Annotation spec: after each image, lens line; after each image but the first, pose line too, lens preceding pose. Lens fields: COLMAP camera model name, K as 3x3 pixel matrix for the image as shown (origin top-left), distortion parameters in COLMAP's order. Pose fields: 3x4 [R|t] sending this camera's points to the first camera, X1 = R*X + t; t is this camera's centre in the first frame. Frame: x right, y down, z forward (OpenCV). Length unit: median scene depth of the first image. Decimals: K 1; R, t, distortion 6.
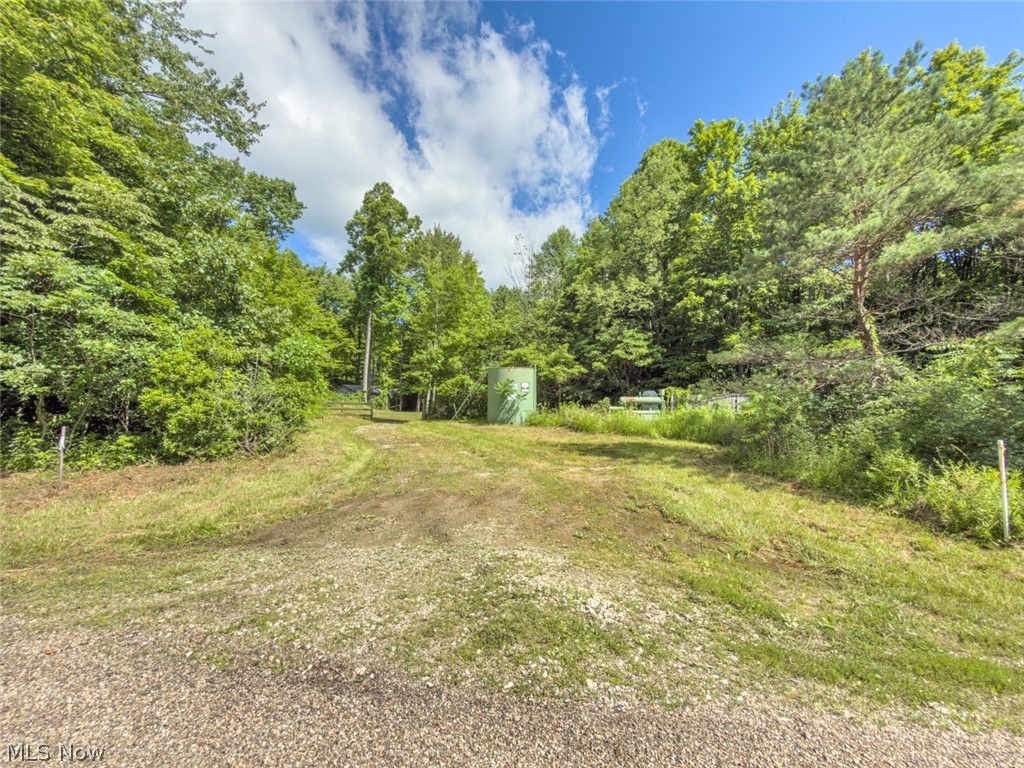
lens RADIAL K [[412.4, 0, 512.4], [0, 412.4, 382.5], [0, 0, 1]] dist [-0.012561, 0.000085]
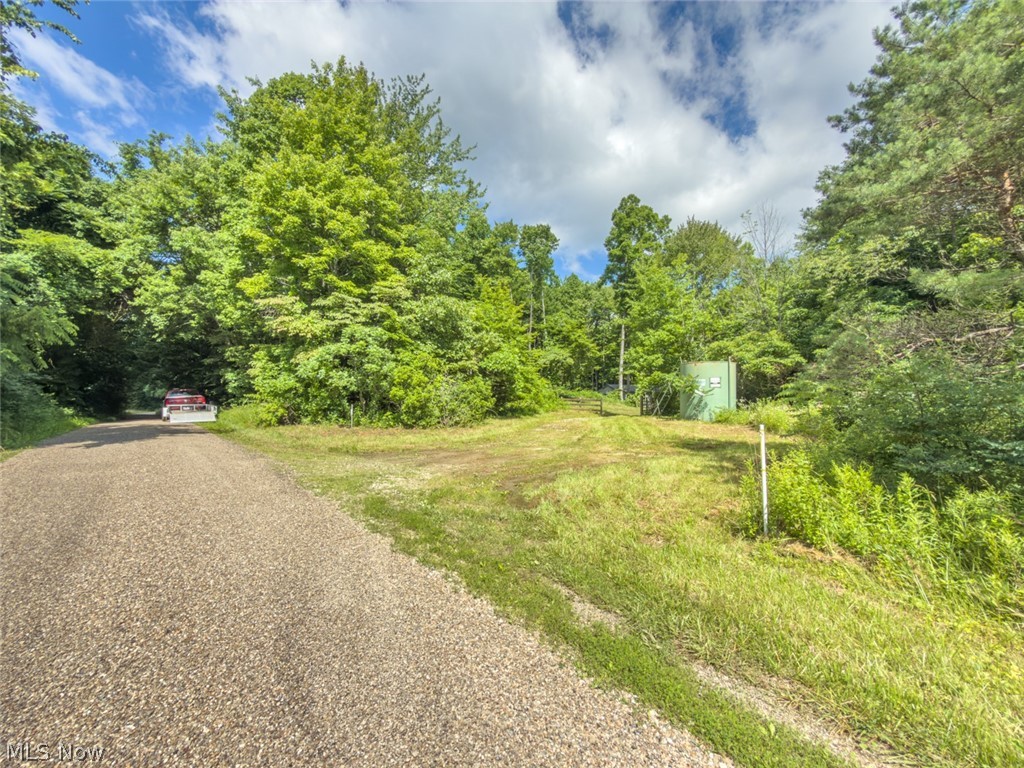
lens RADIAL K [[412.4, 0, 506.8], [0, 412.4, 389.2], [0, 0, 1]] dist [-0.012561, 0.000085]
pose [[0.722937, -0.013601, -0.690780, 0.339875], [0.025257, 0.999658, 0.006750, 0.009250], [0.690452, -0.022327, 0.723033, -0.012480]]
